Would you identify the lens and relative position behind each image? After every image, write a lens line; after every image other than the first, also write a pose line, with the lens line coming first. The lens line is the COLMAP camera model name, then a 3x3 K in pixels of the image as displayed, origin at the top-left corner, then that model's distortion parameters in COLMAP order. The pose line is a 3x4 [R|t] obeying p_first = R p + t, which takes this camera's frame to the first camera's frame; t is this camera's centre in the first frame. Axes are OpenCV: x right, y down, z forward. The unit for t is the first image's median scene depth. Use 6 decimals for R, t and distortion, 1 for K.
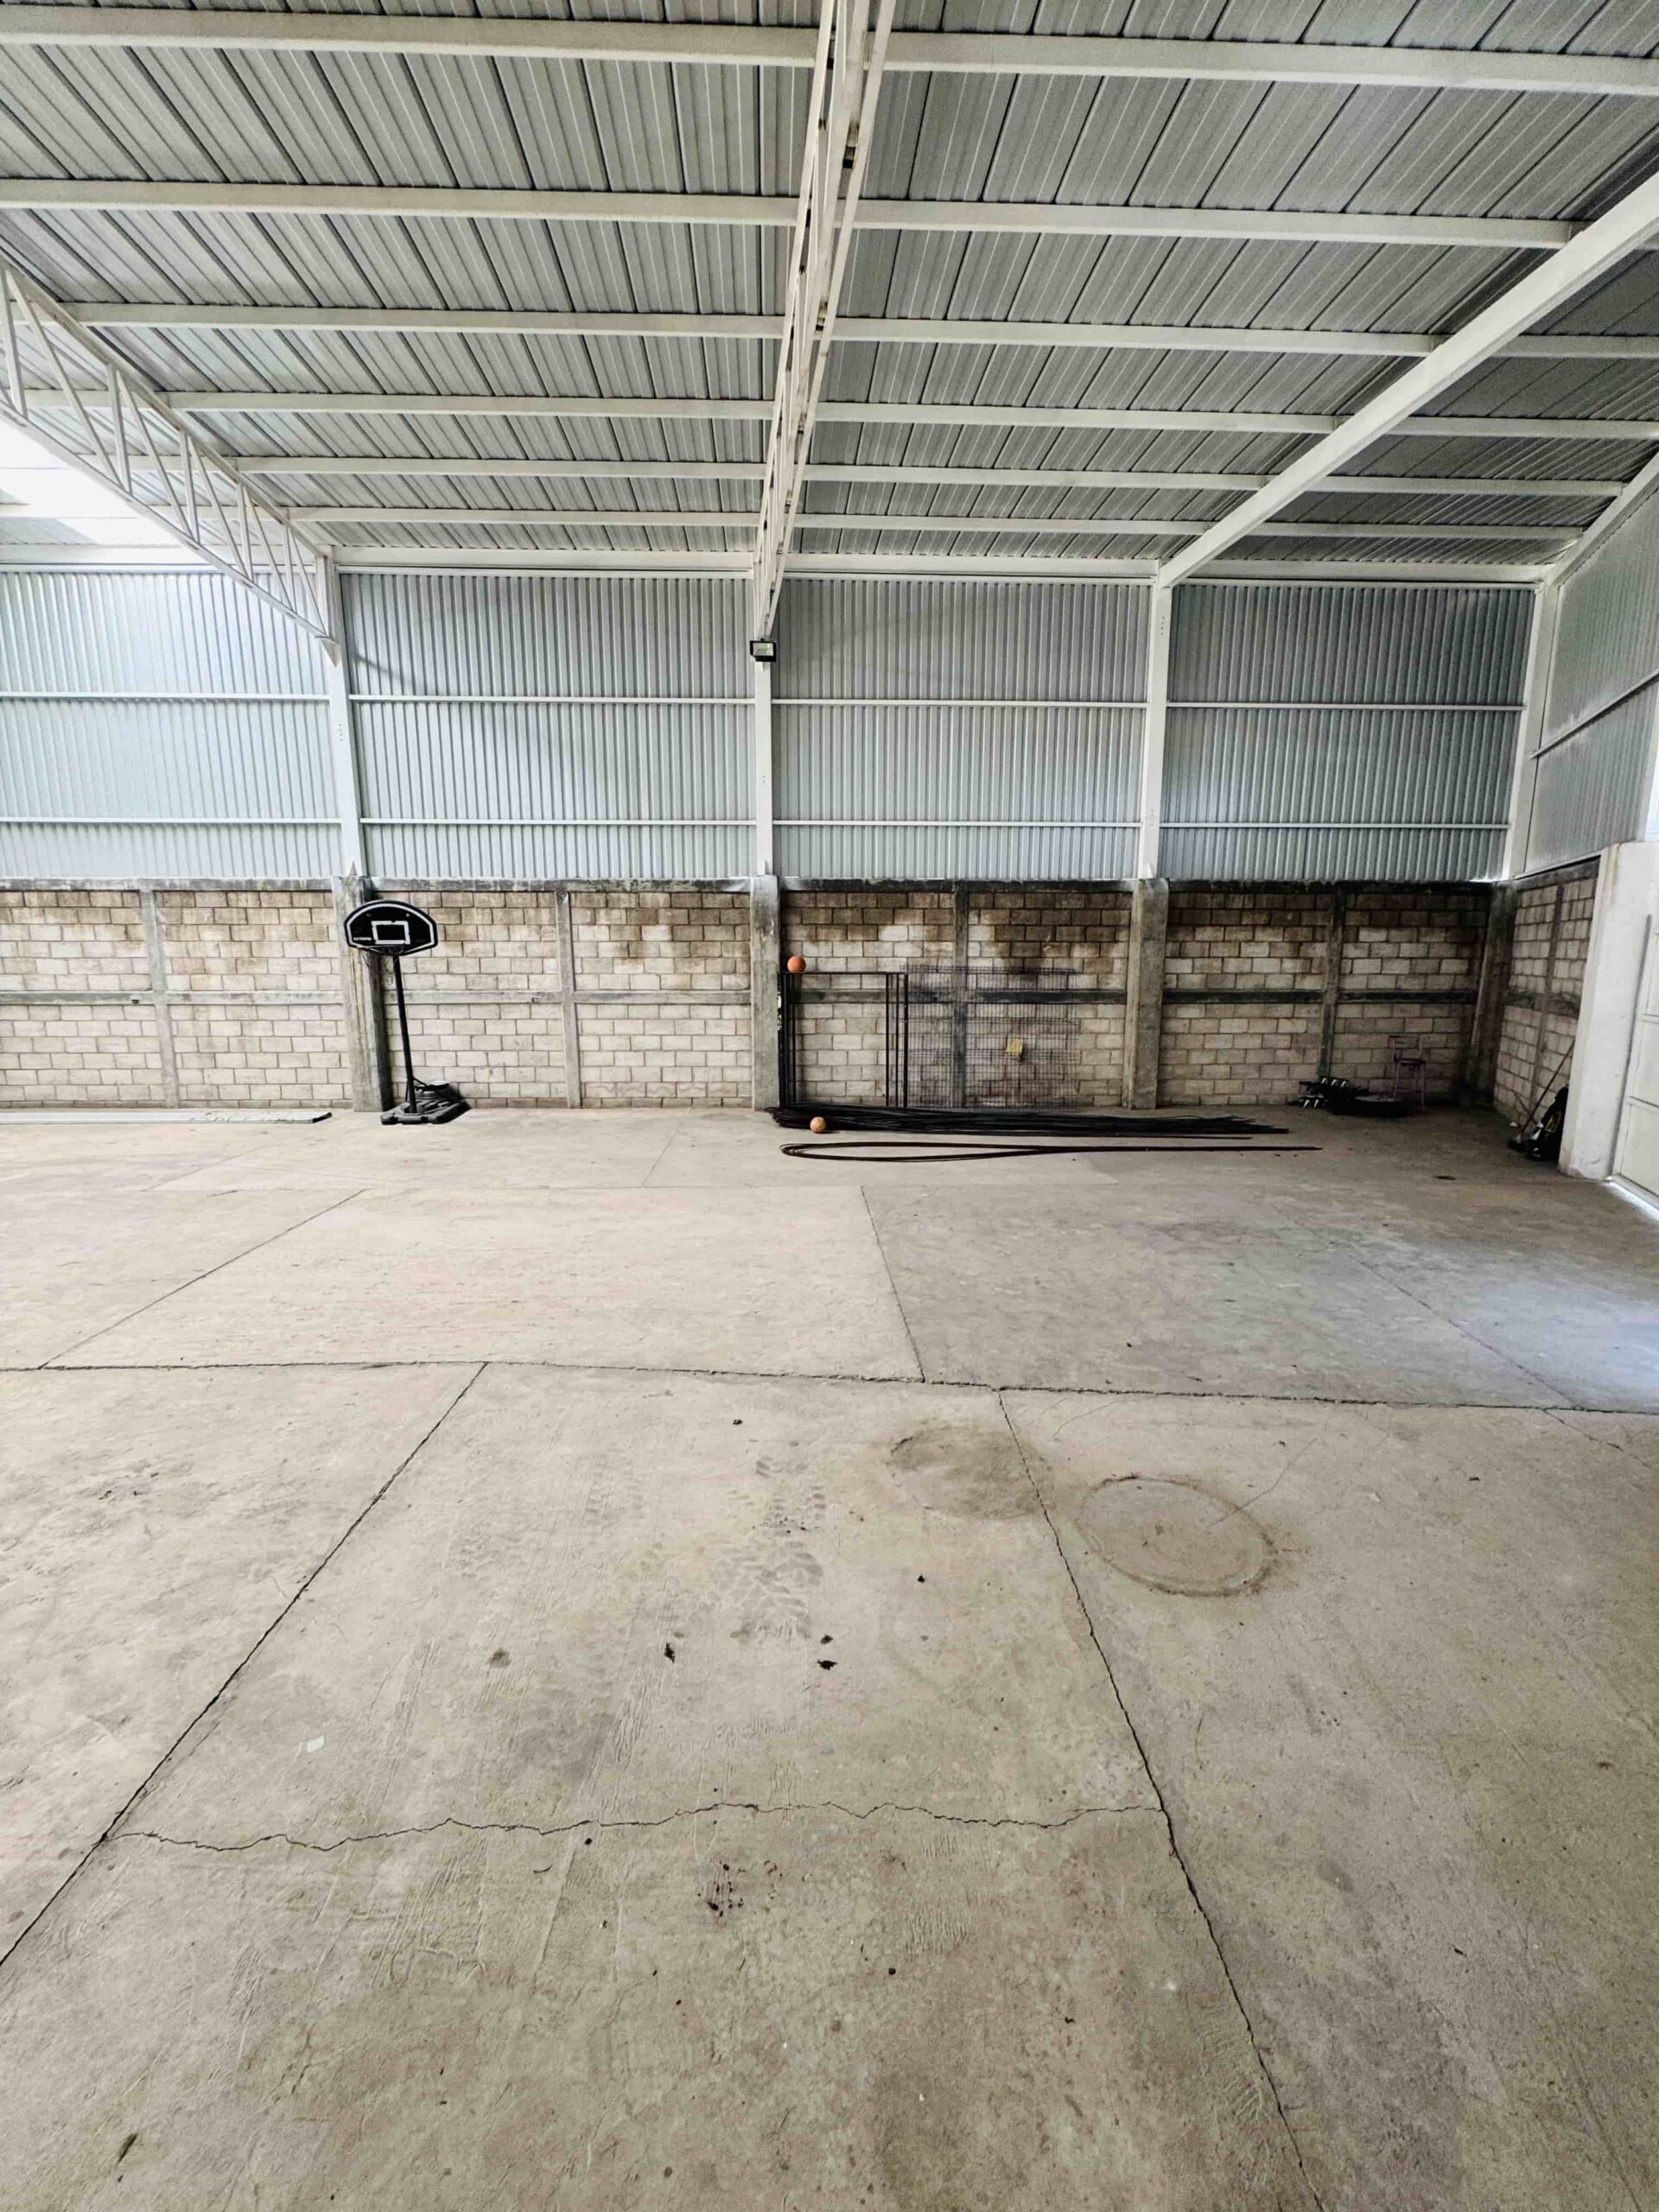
lens RADIAL K [[886.1, 0, 832.8], [0, 886.1, 1099.1], [0, 0, 1]] dist [-0.002554, 0.000149]
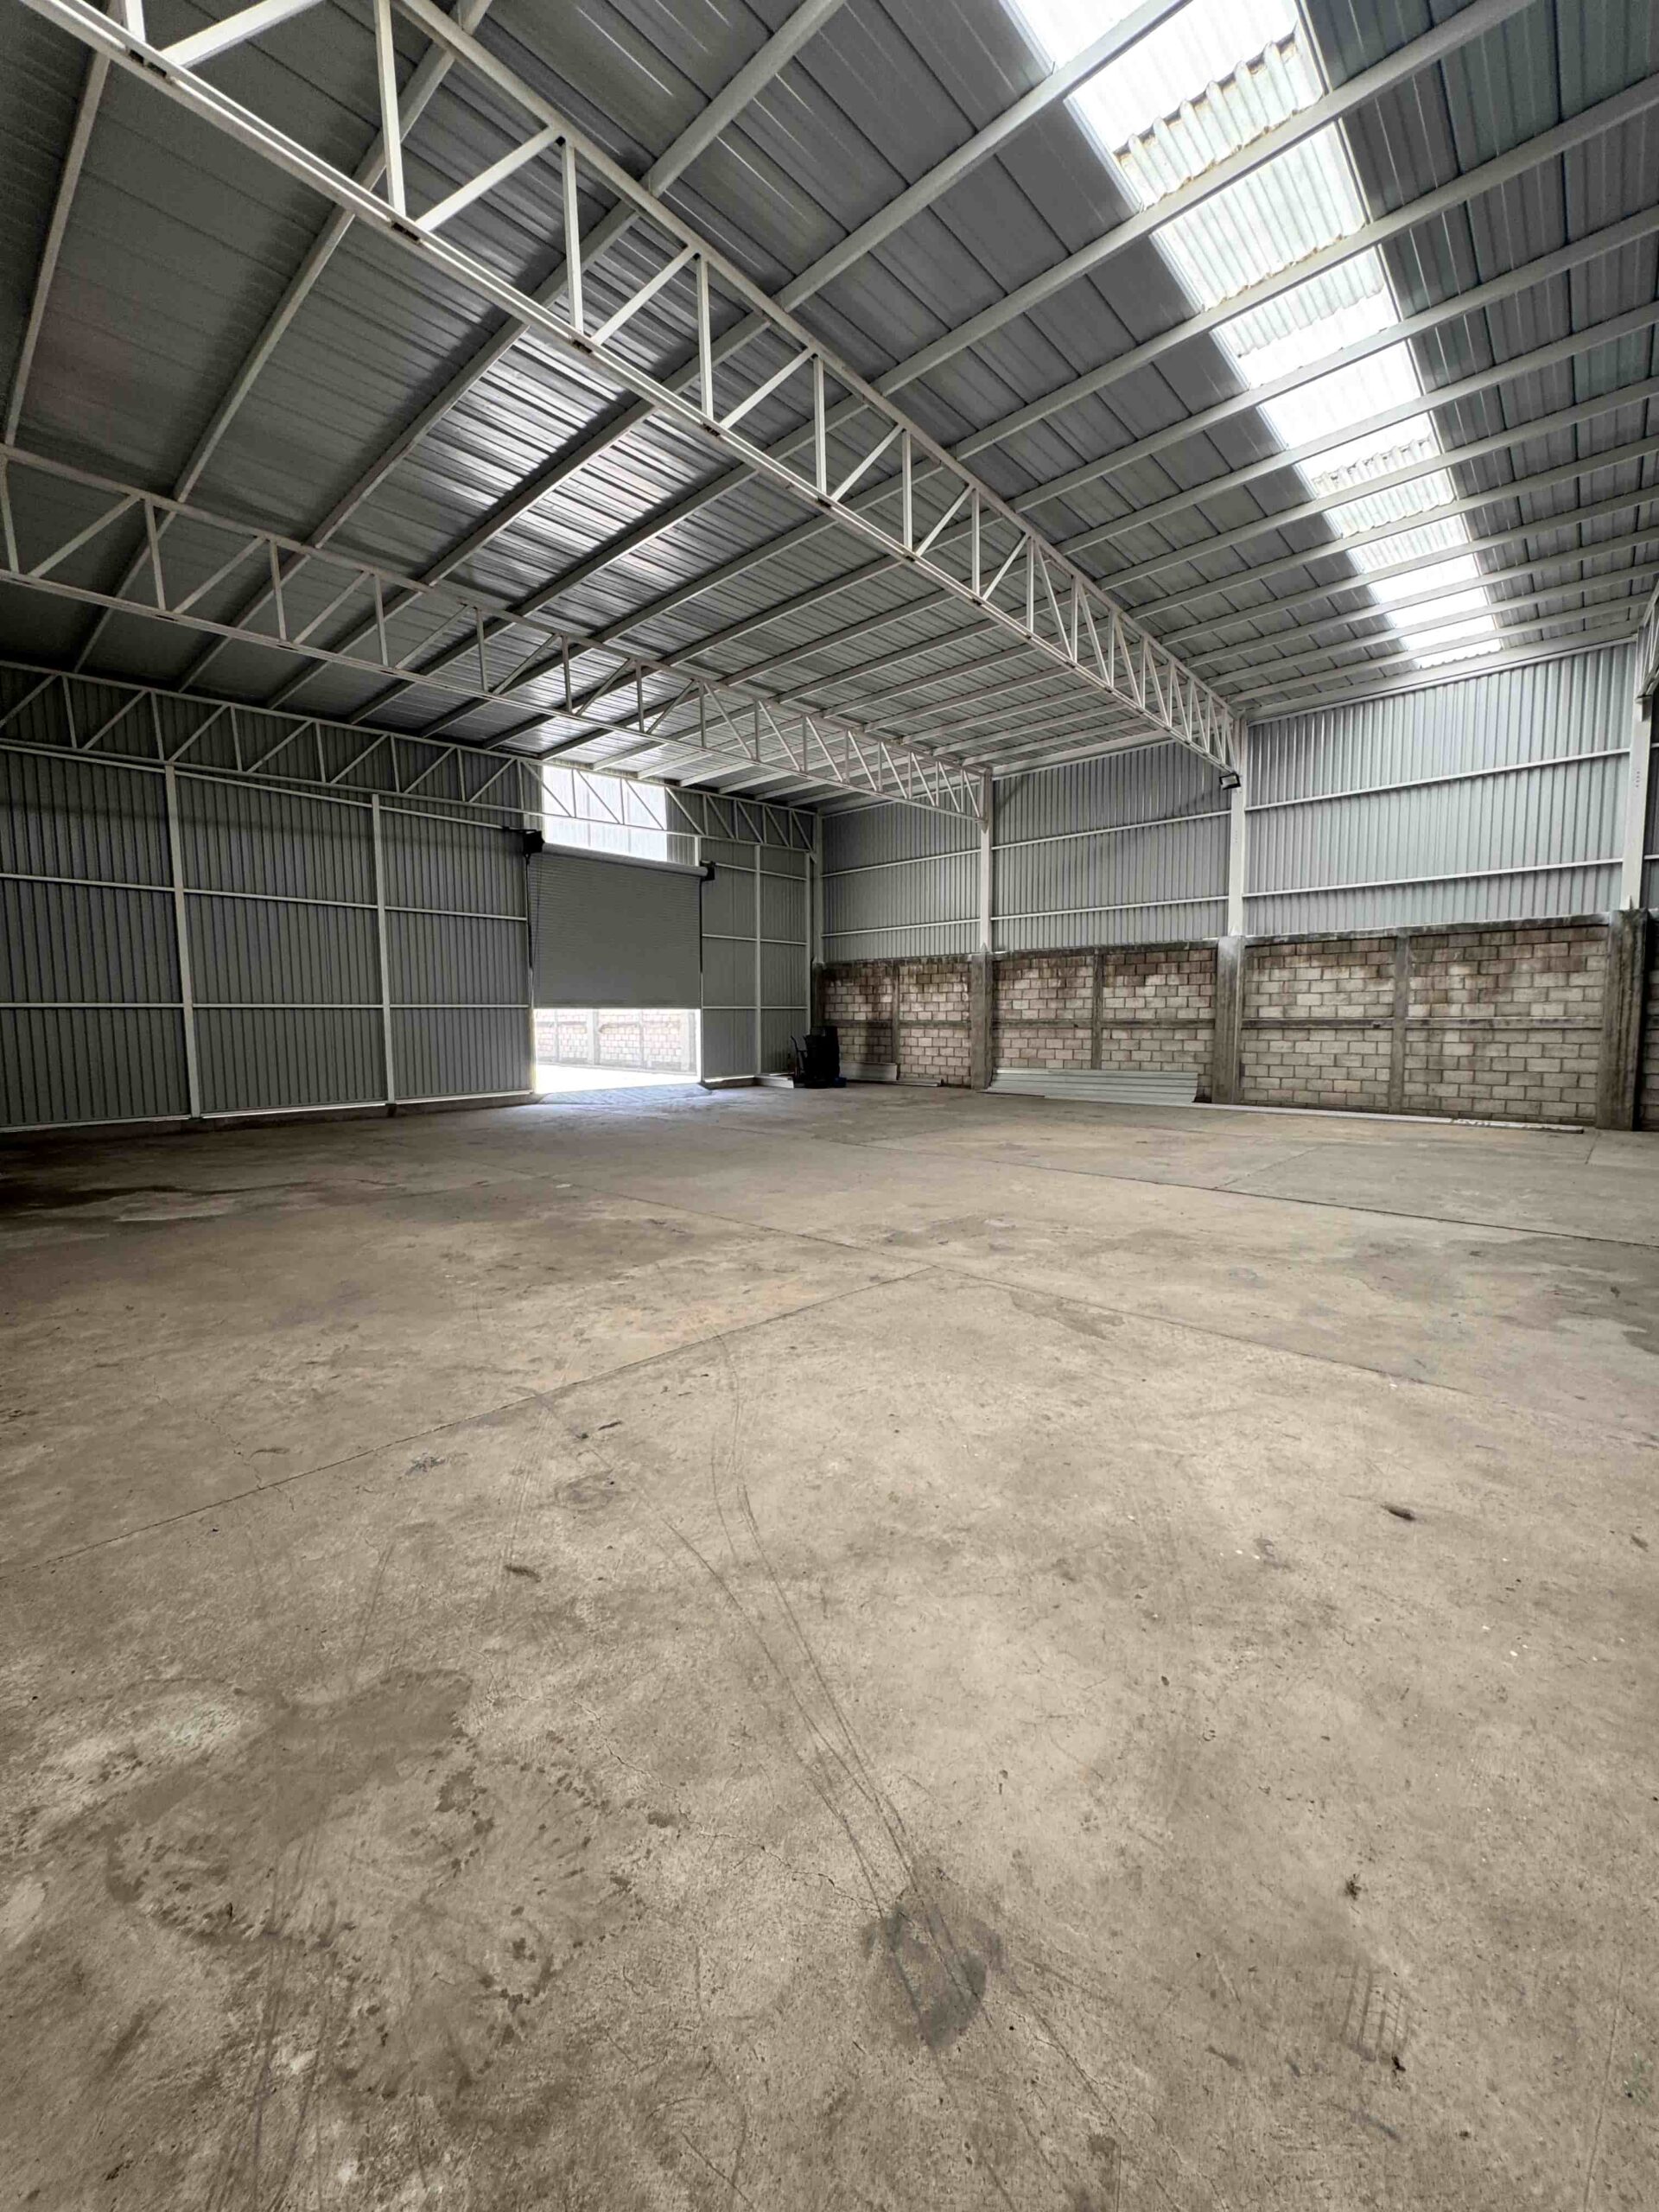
lens RADIAL K [[886.1, 0, 824.0], [0, 886.1, 1105.9], [0, 0, 1]] dist [-0.002554, 0.000149]
pose [[0.710064, 0.061464, -0.701449, -0.458919], [-0.108268, 0.993867, -0.022511, 0.112500], [0.695763, 0.091929, 0.712364, -0.413277]]
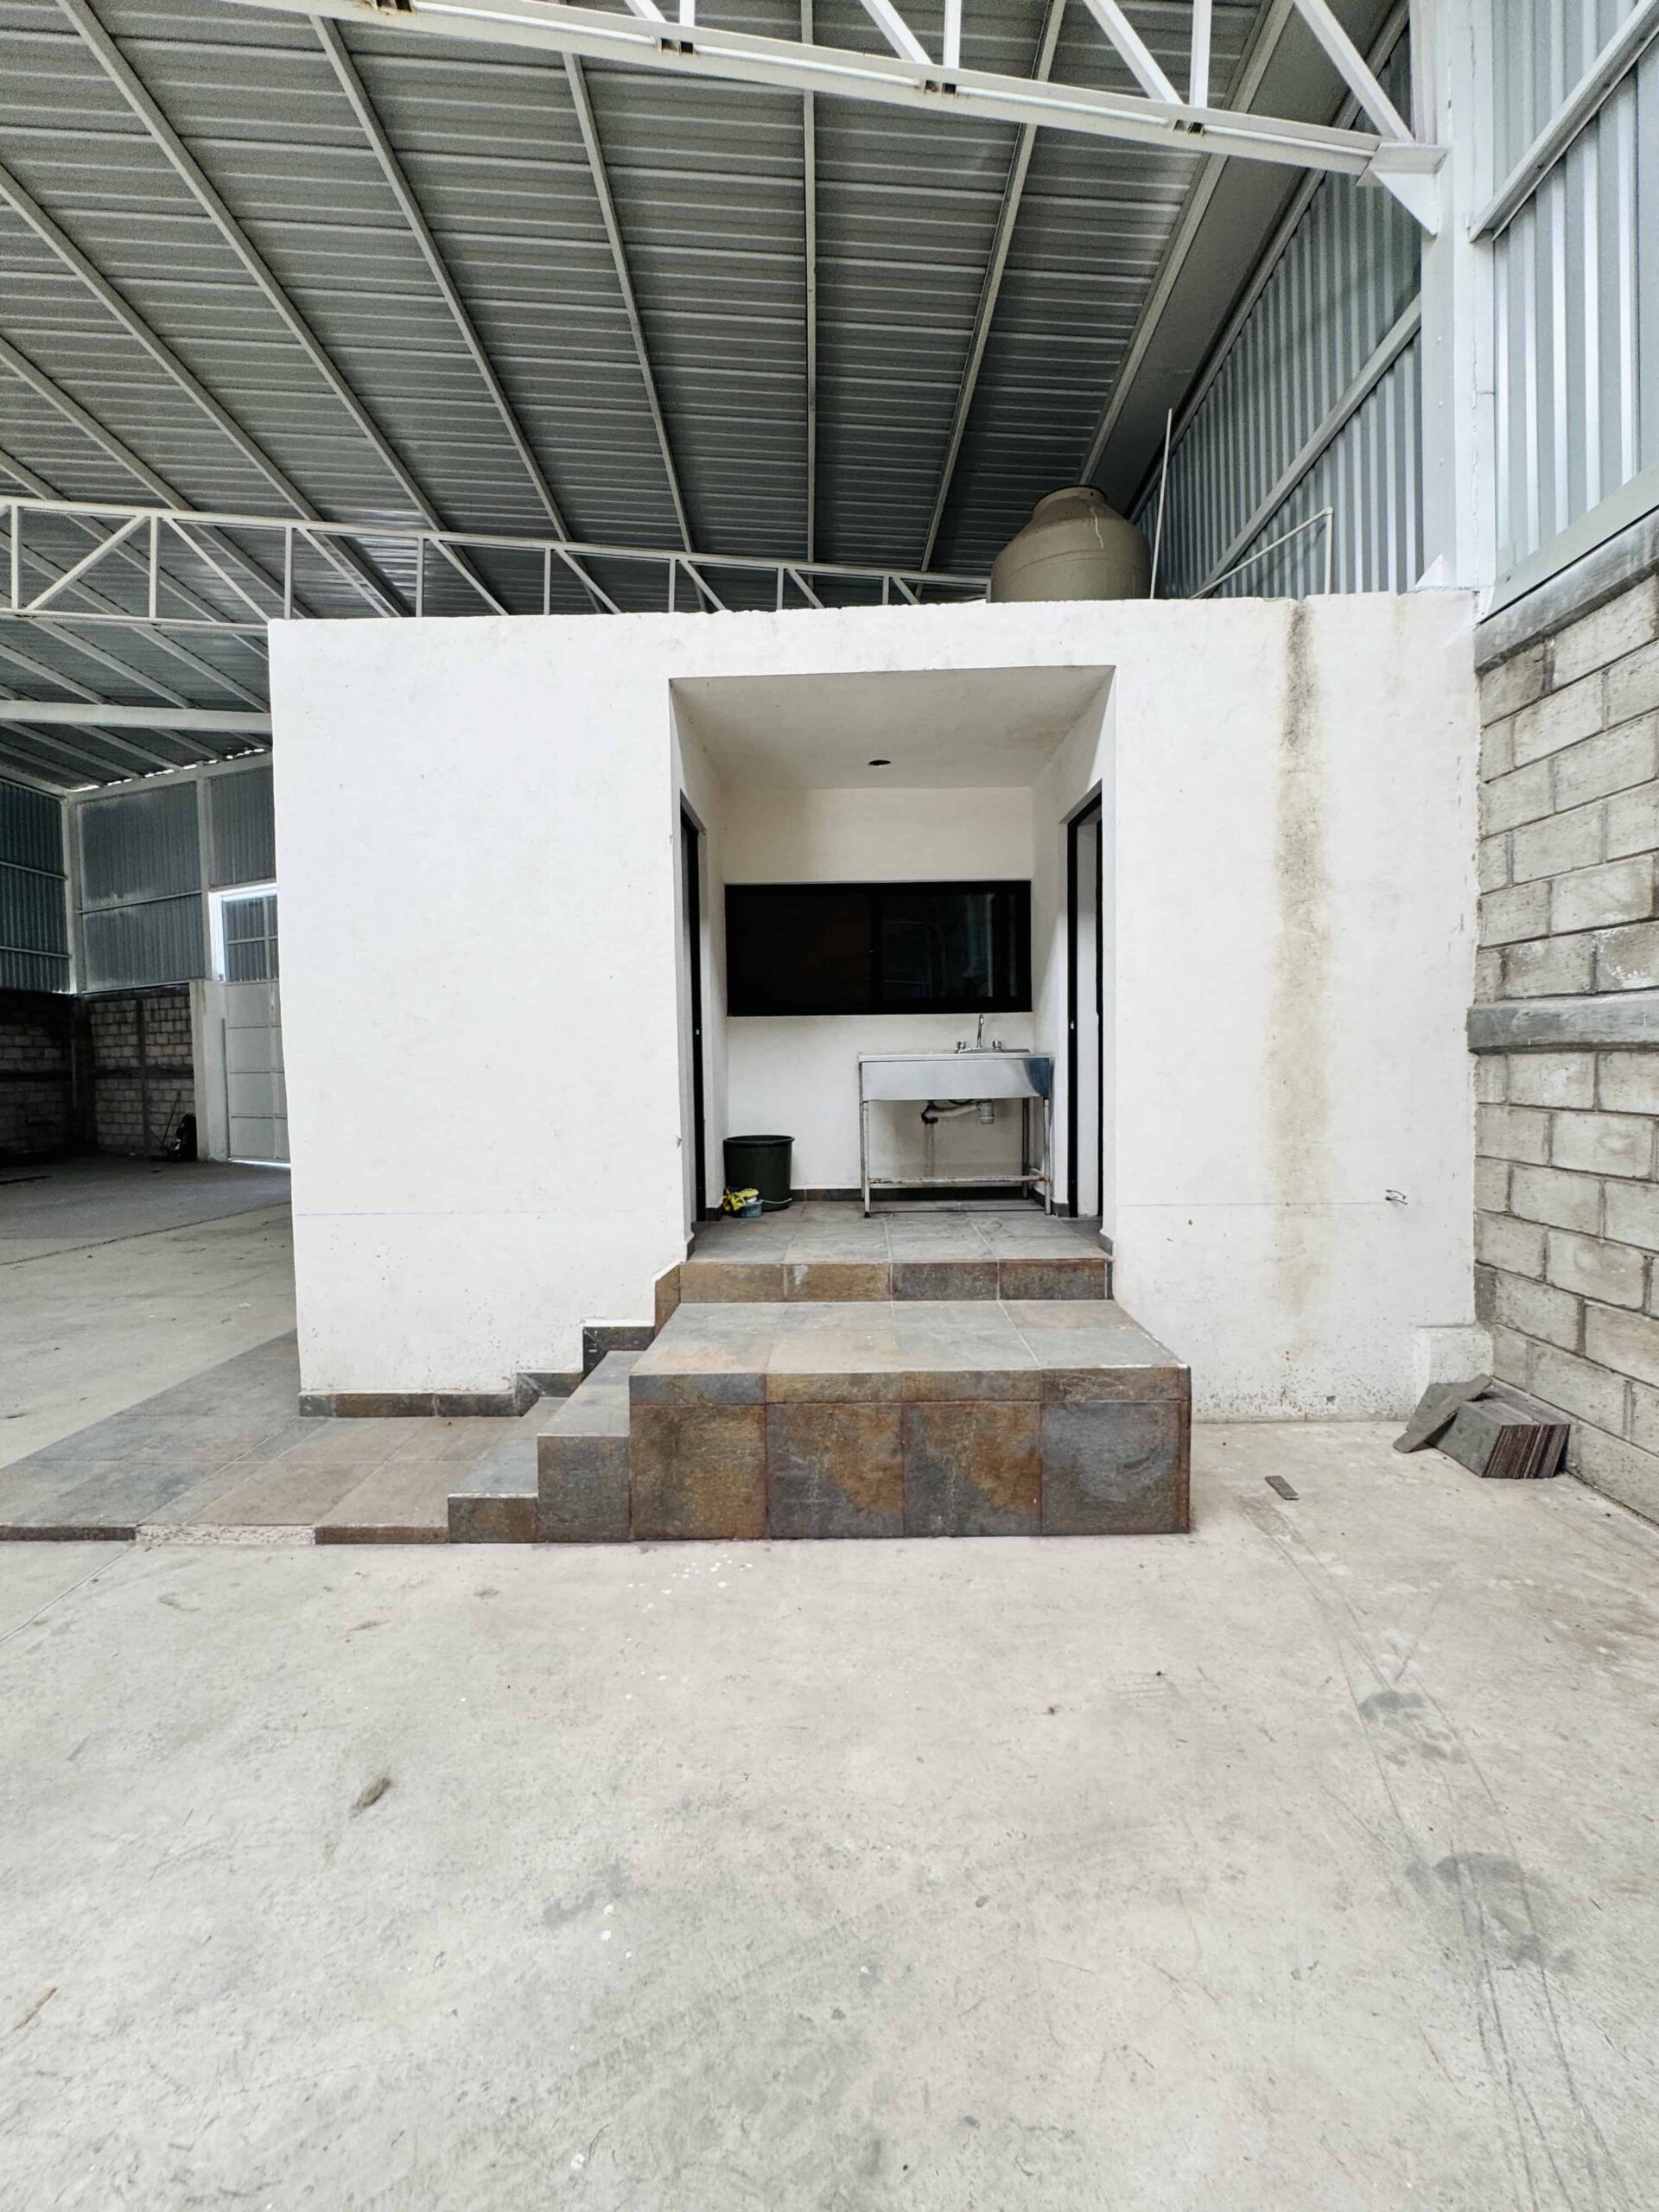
lens RADIAL K [[886.1, 0, 830.5], [0, 886.1, 1085.8], [0, 0, 1]] dist [-0.002554, 0.000149]
pose [[0.017577, -0.027536, 0.999466, -0.676628], [0.179105, 0.983539, 0.023948, 0.086217], [-0.983673, 0.178588, 0.022220, -0.213066]]
